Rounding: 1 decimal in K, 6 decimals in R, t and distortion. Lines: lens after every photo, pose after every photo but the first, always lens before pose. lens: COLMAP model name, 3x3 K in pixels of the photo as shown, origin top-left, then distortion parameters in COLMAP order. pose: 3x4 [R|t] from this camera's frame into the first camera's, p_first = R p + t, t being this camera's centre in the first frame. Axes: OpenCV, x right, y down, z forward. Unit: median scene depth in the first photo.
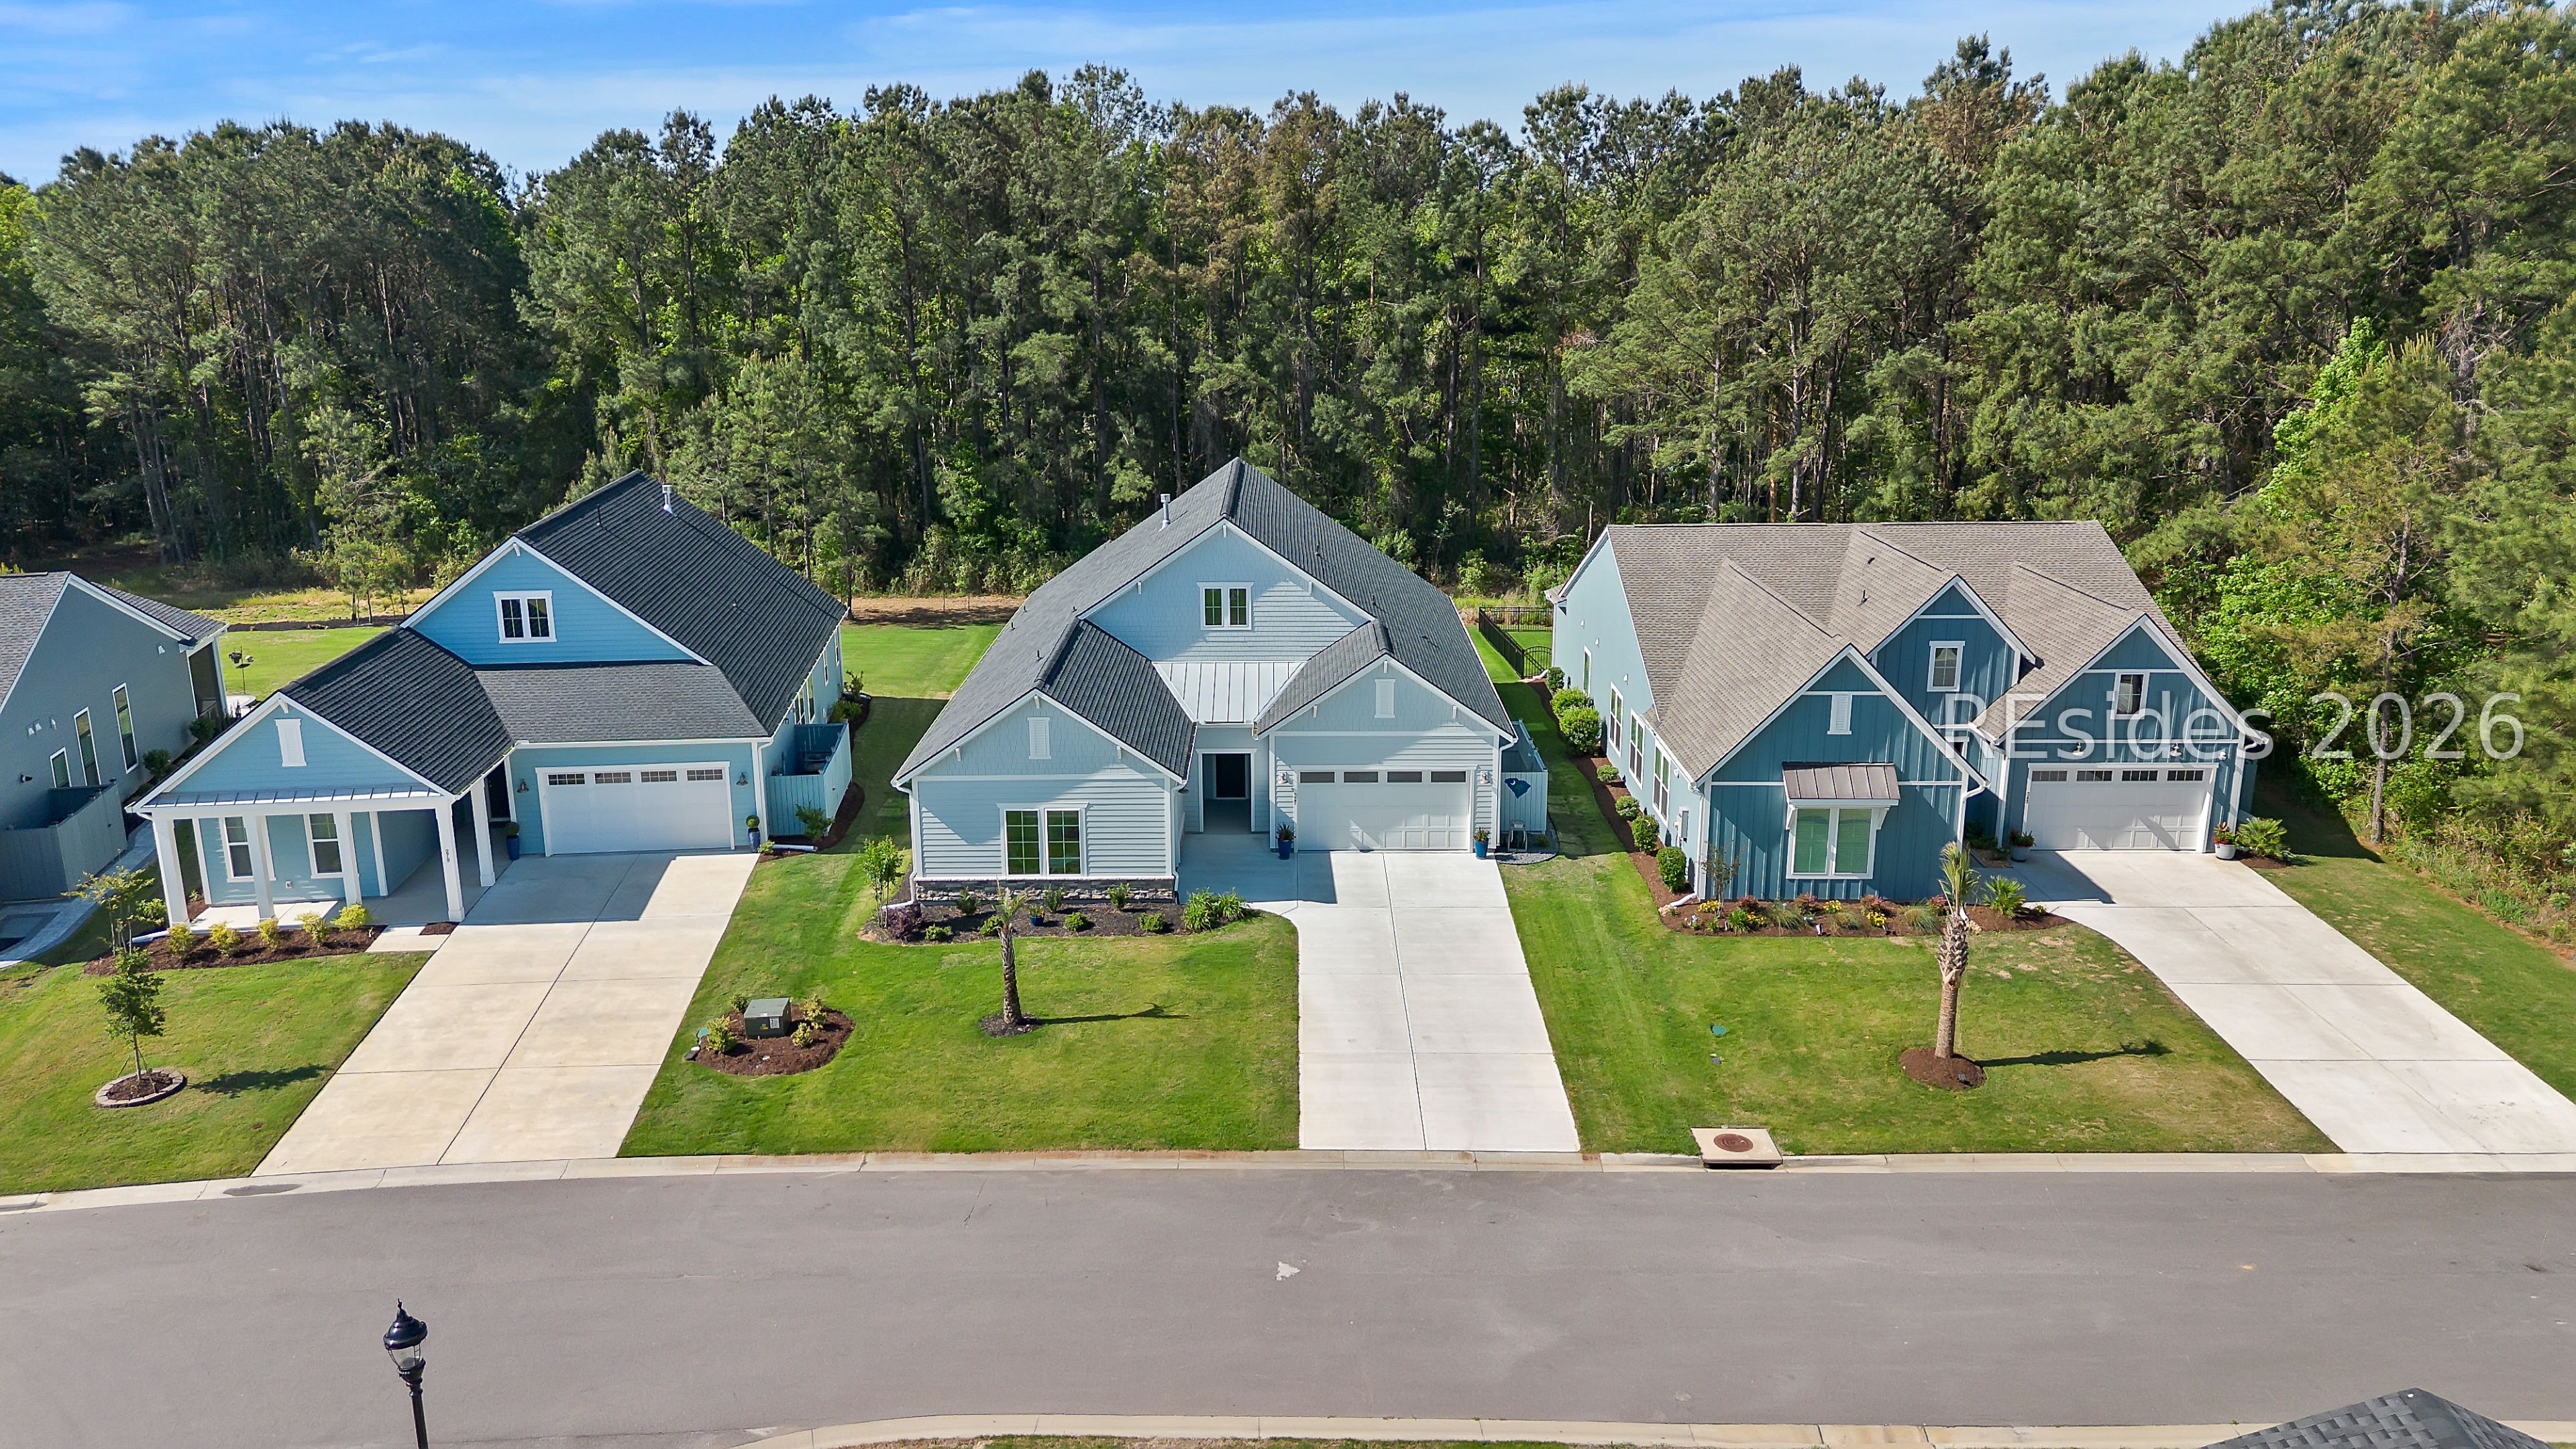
lens RADIAL K [[1813.3, 0, 1288.2], [0, 1813.3, 708.0], [0, 0, 1]] dist [0.071342, -0.066288]
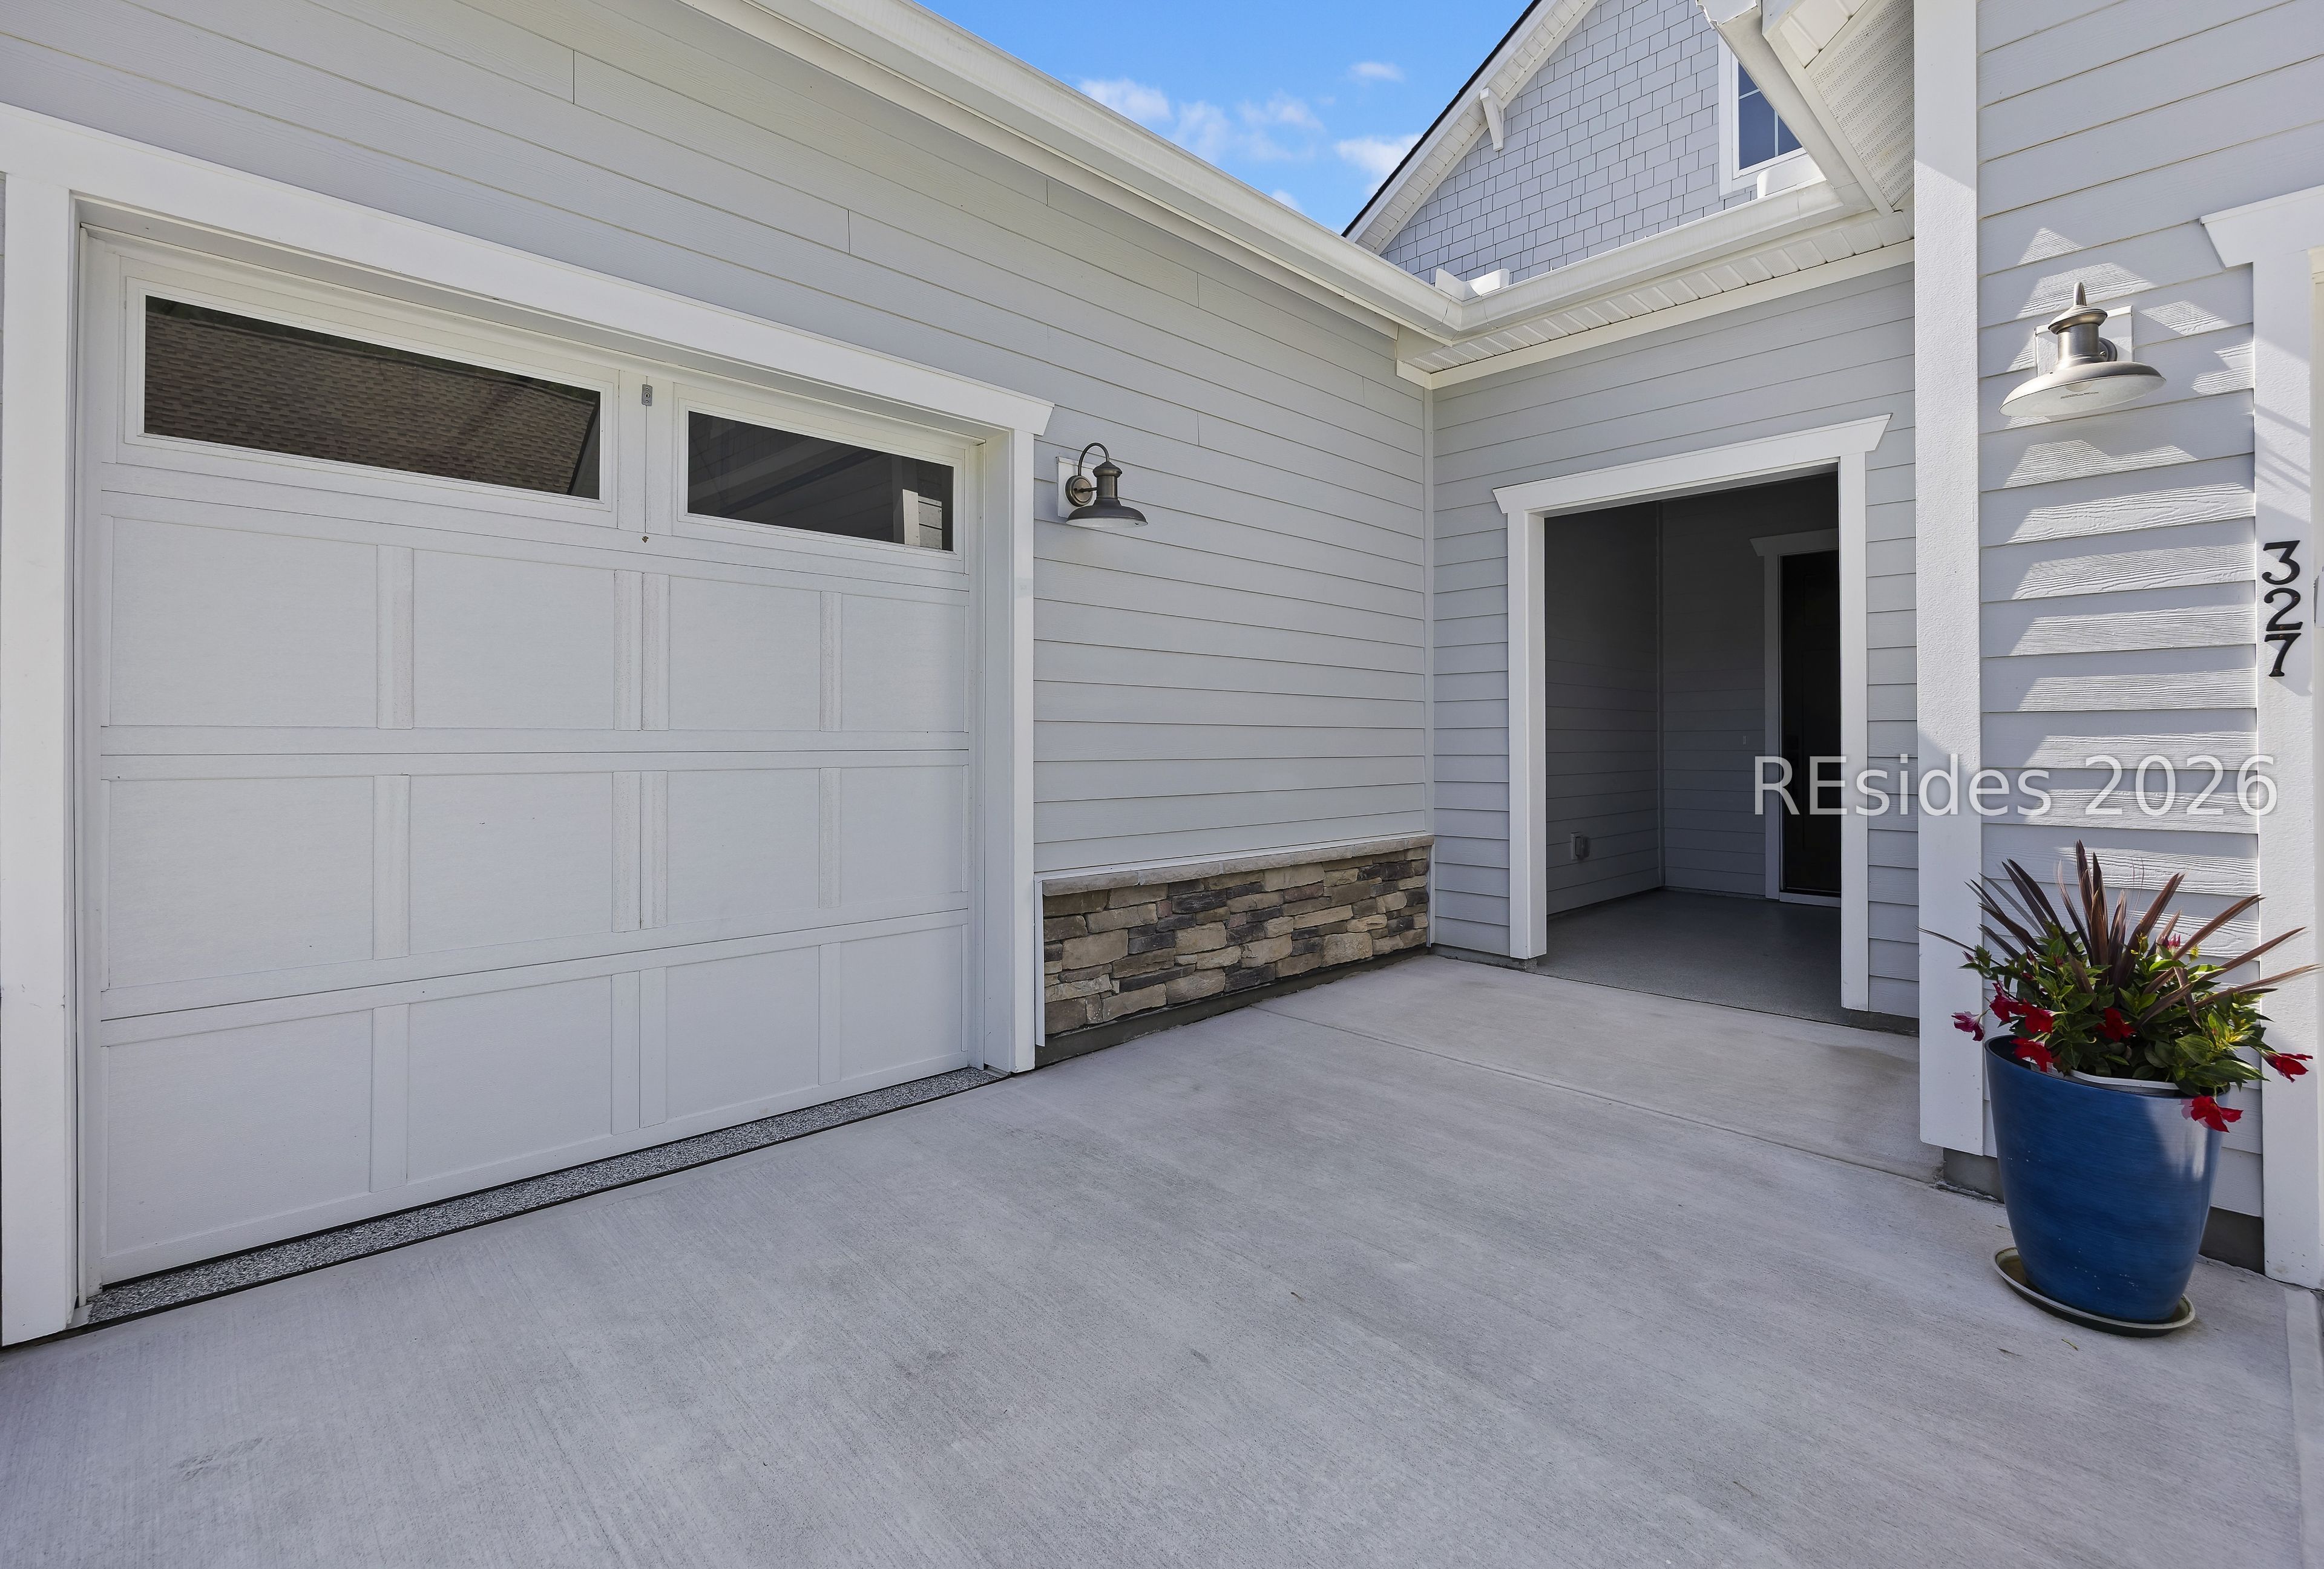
lens RADIAL K [[1050.4, 0, 1140.5], [0, 1050.4, 740.5], [0, 0, 1]] dist [-0.003665, -0.000241]
pose [[0.681221, 0.002304, -0.732074, 0.003119], [-0.179803, 0.969891, -0.164260, 0.073819], [0.709654, 0.243527, 0.661125, 0.930598]]
